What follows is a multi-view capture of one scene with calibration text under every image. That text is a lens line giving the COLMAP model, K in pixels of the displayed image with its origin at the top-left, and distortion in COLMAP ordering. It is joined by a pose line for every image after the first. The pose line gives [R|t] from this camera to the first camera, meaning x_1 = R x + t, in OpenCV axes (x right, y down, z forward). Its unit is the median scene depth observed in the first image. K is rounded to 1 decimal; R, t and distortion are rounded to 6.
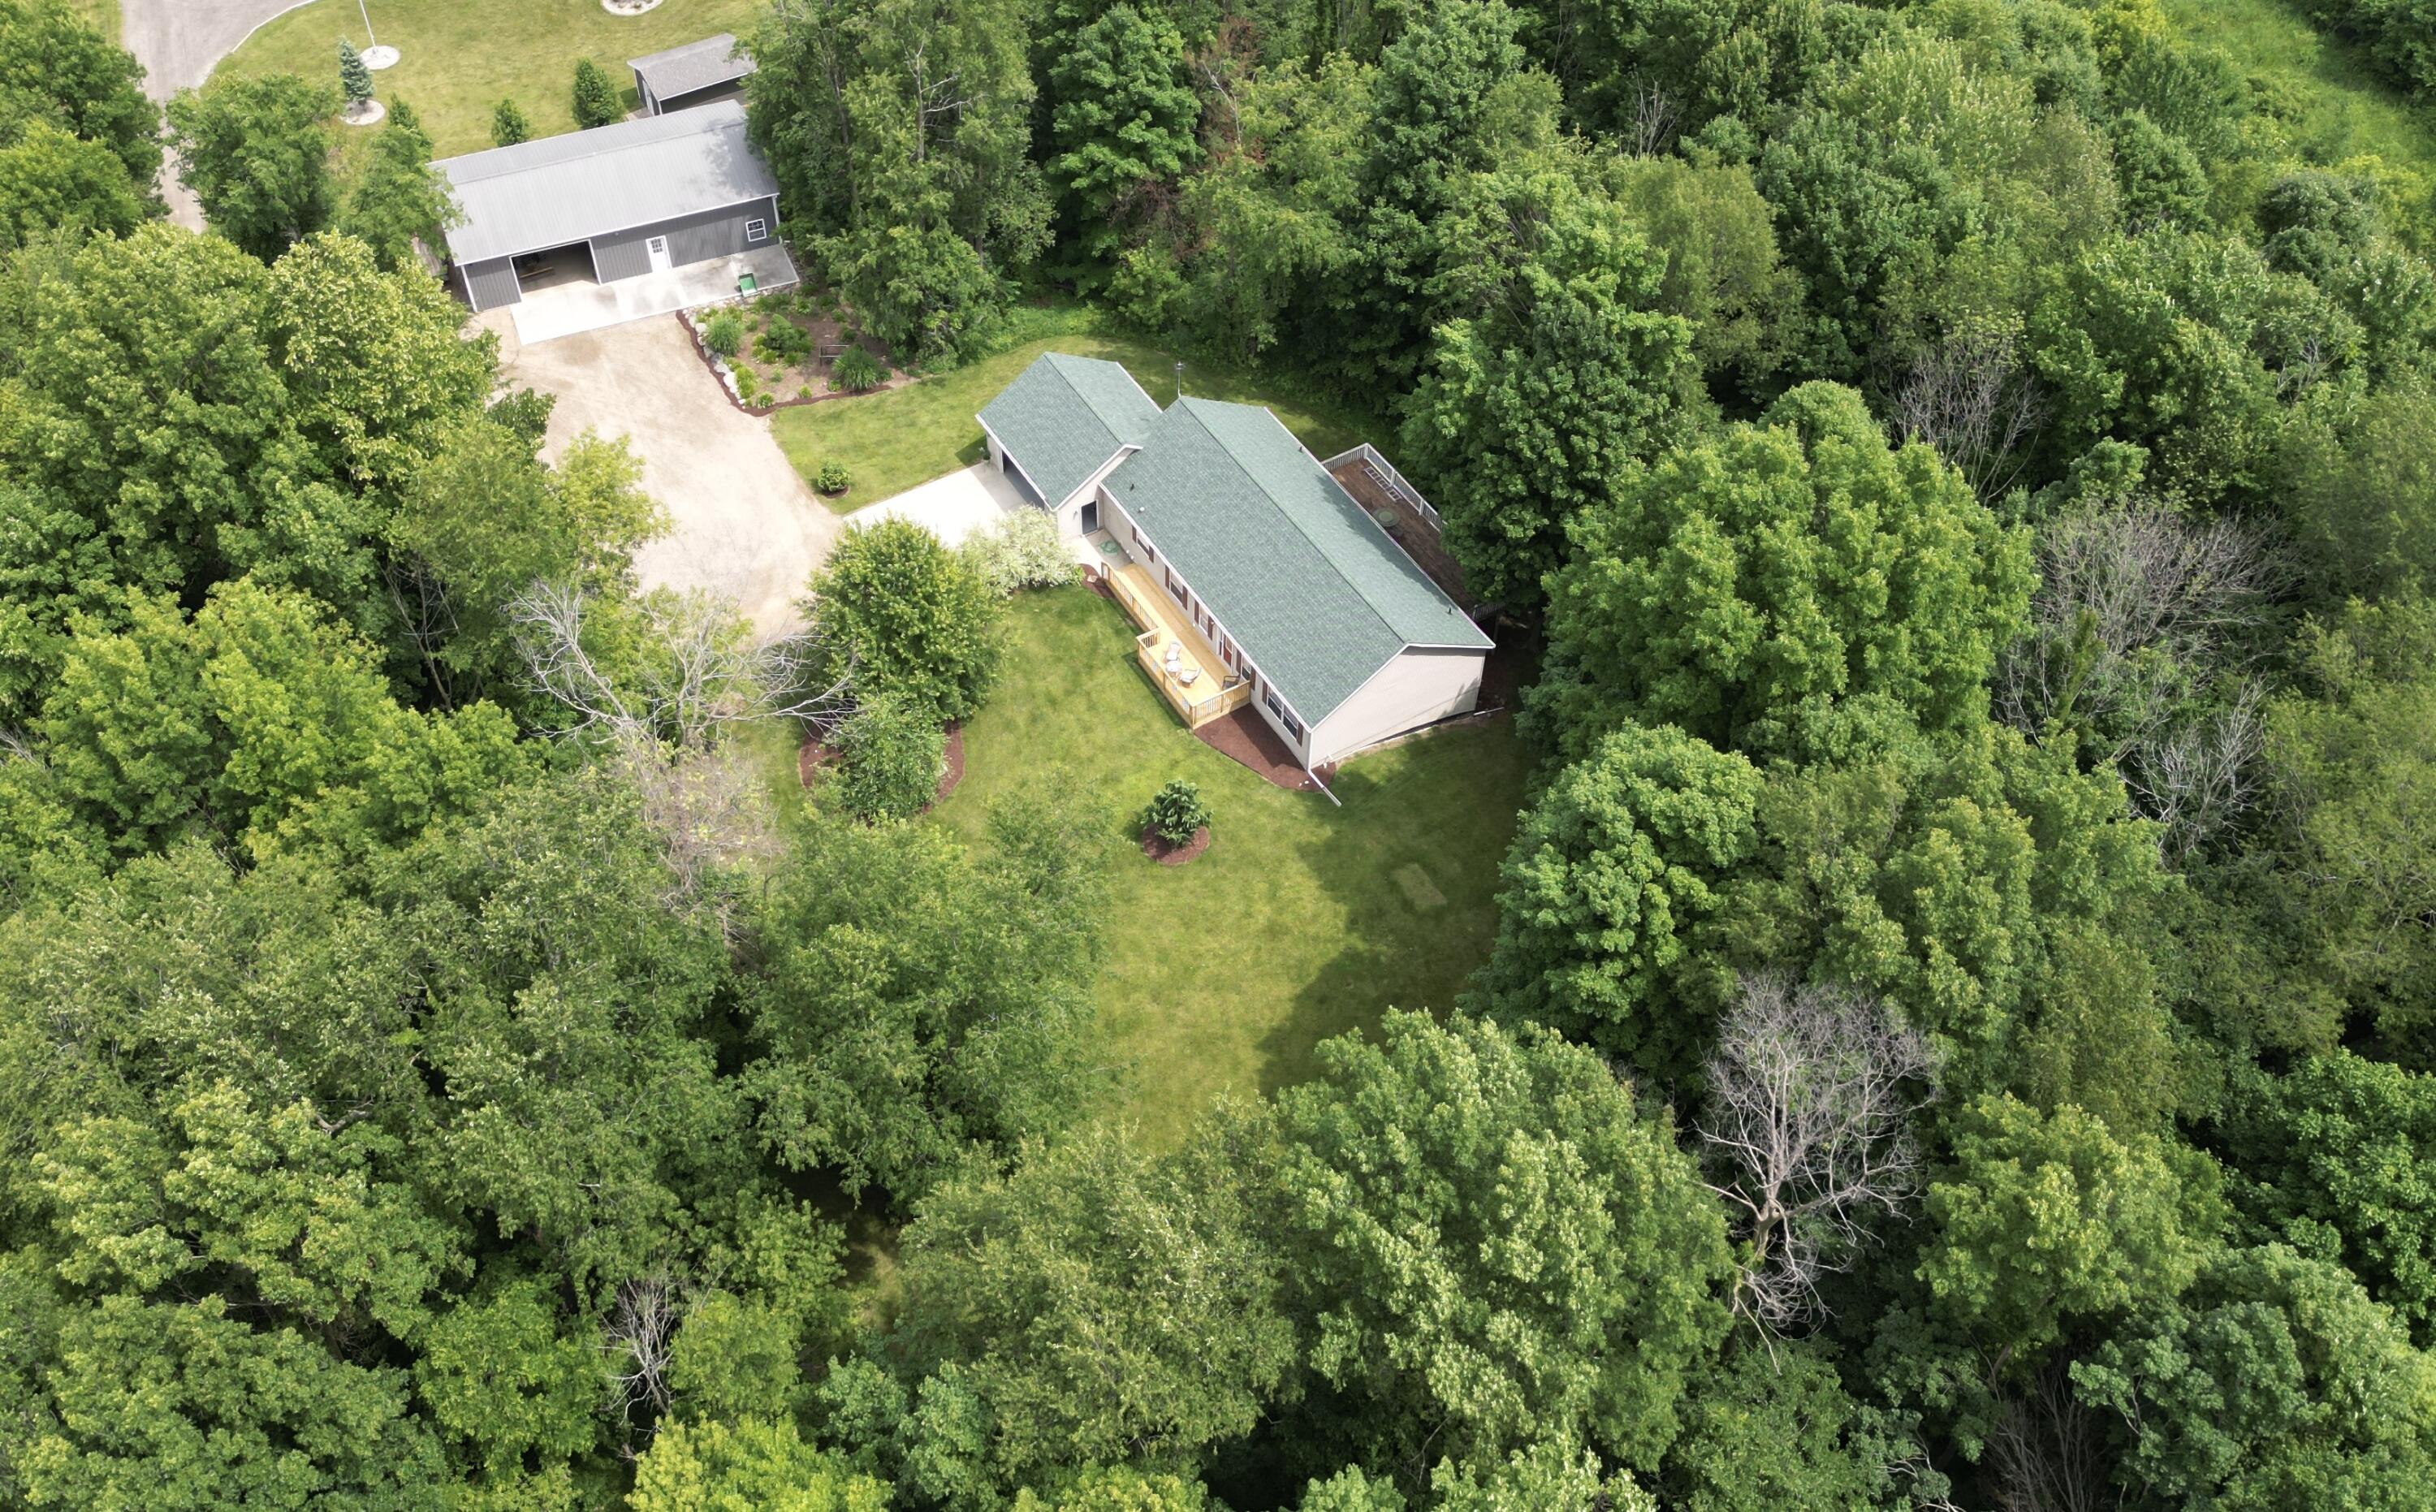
lens RADIAL K [[2095.9, 0, 1165.8], [0, 2095.9, 704.2], [0, 0, 1]] dist [0.047605, -0.002765]
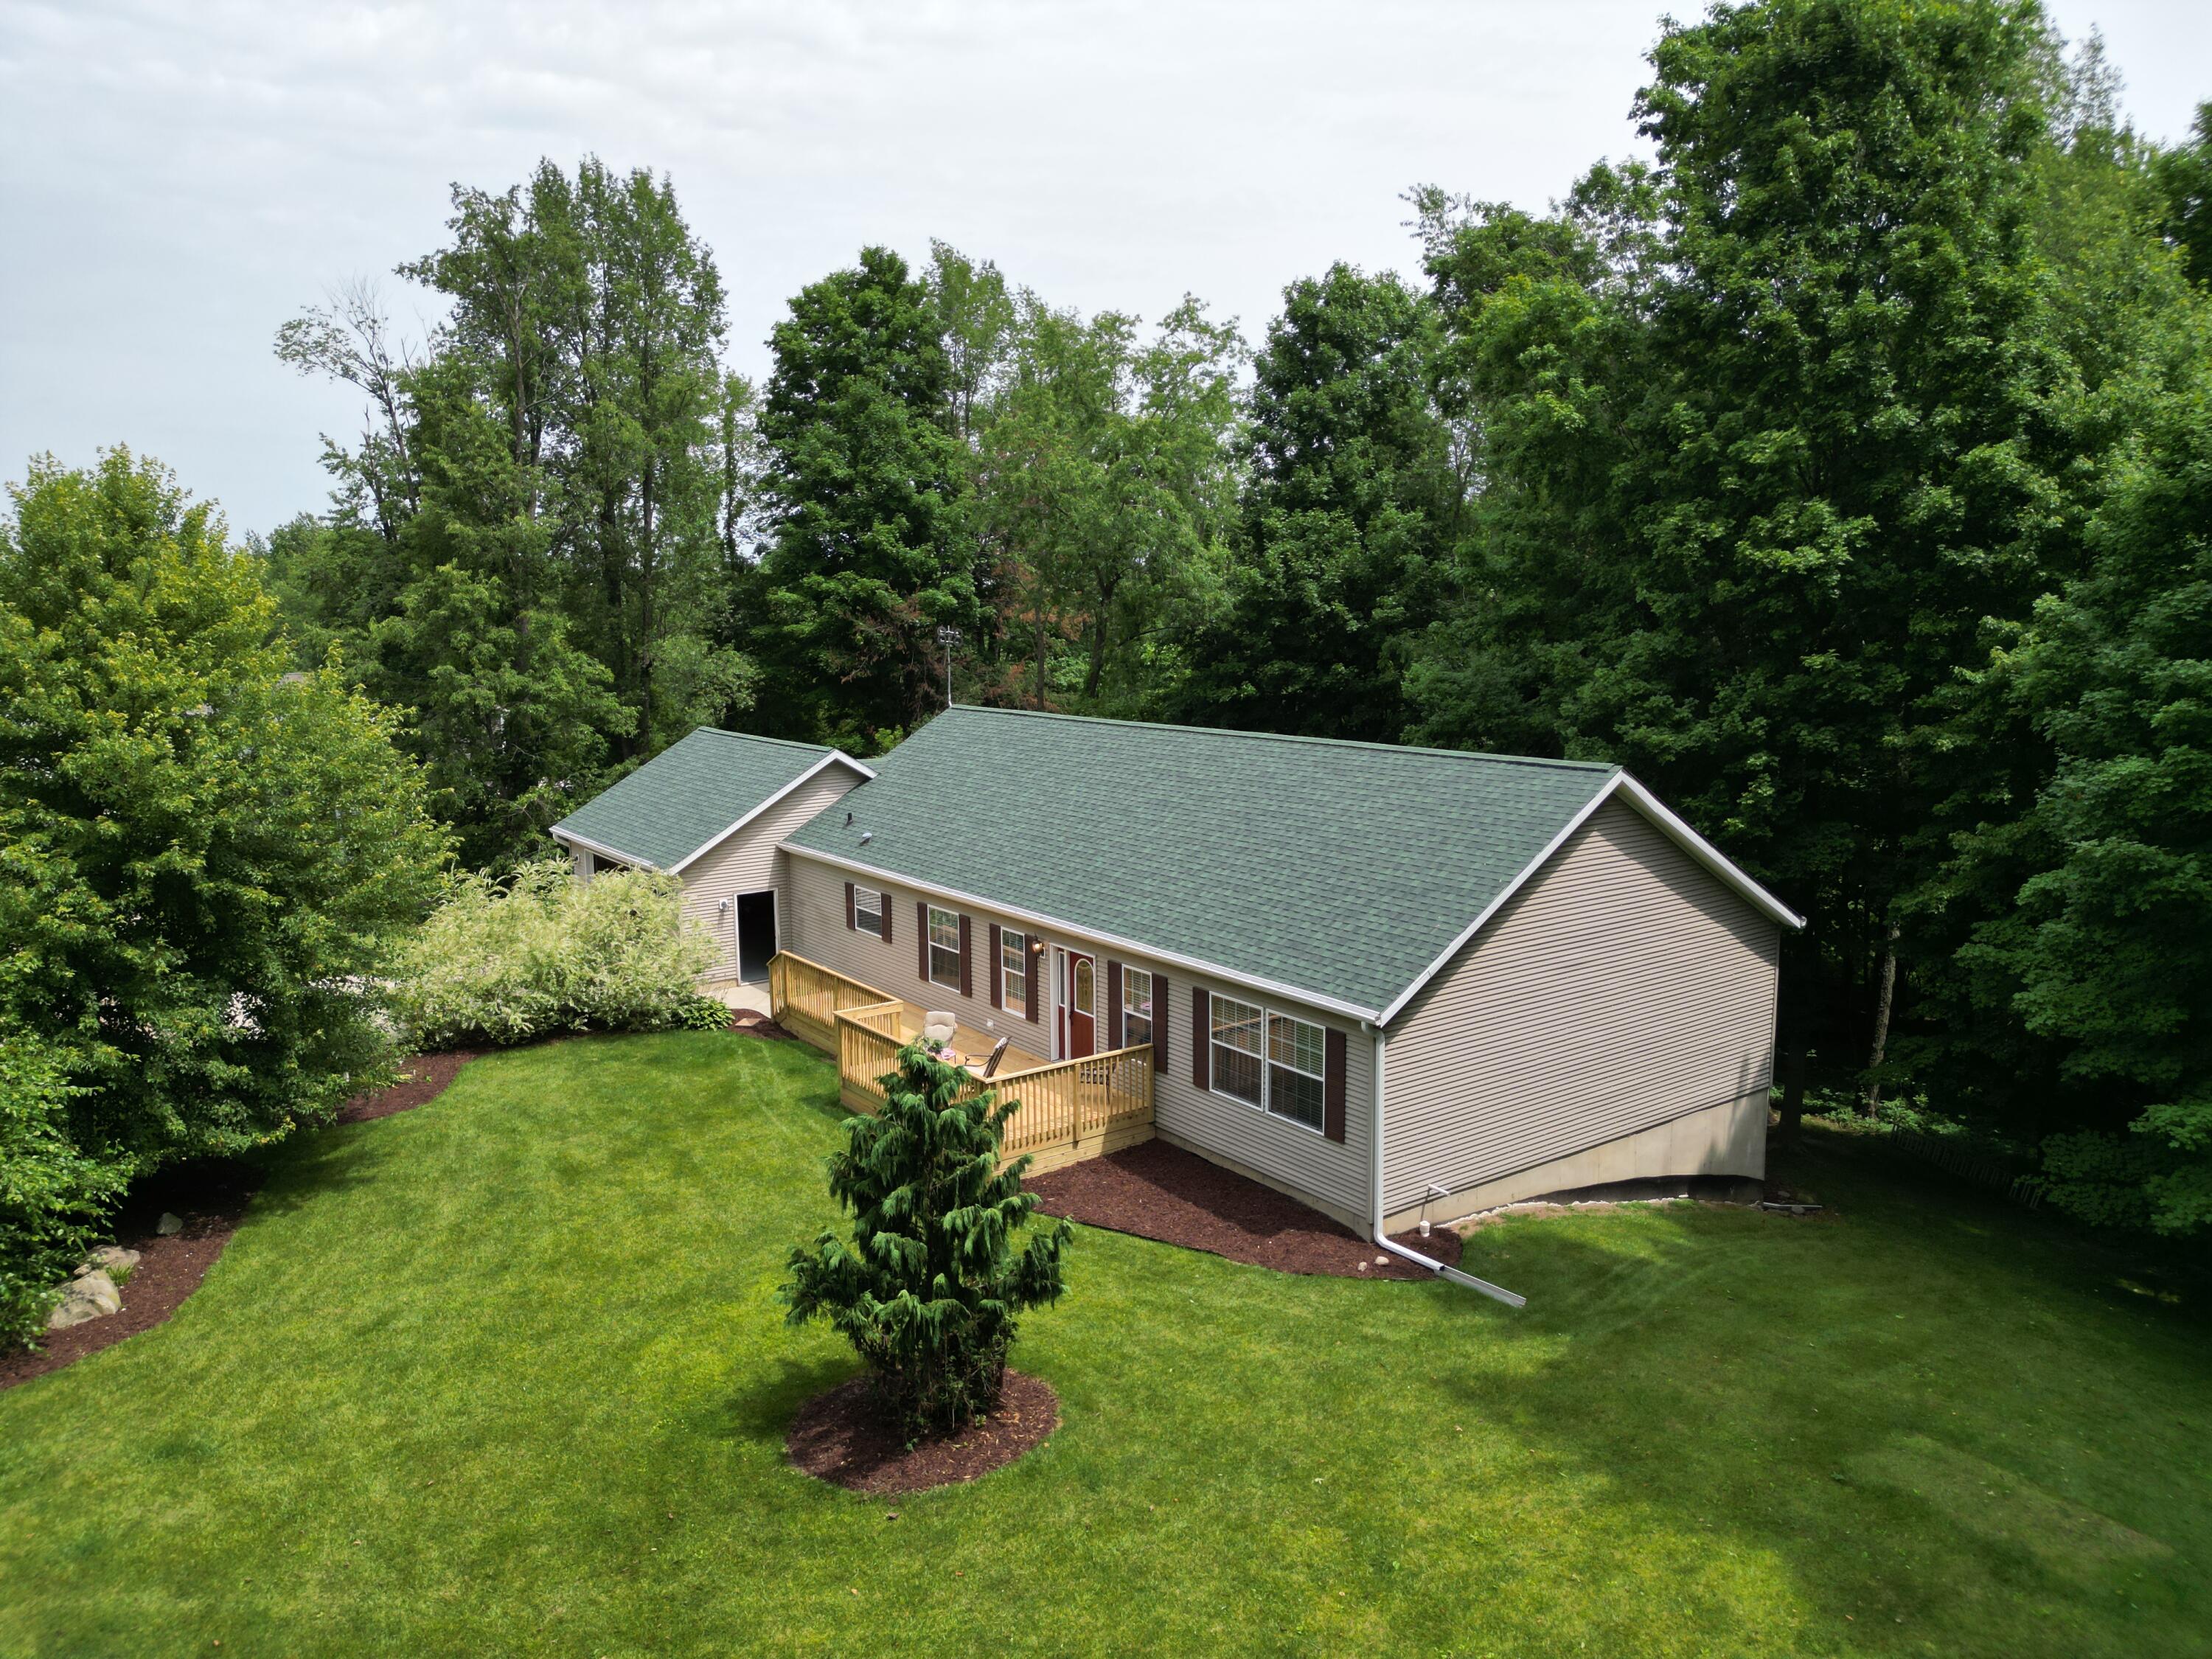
lens RADIAL K [[1540.6, 0, 1091.6], [0, 1540.6, 824.7], [0, 0, 1]] dist [0.090961, -0.102699]
pose [[0.996467, -0.029817, 0.078509, 0.011138], [0.073183, 0.766875, -0.637611, 0.123668], [-0.041195, 0.641104, 0.766348, 0.783193]]
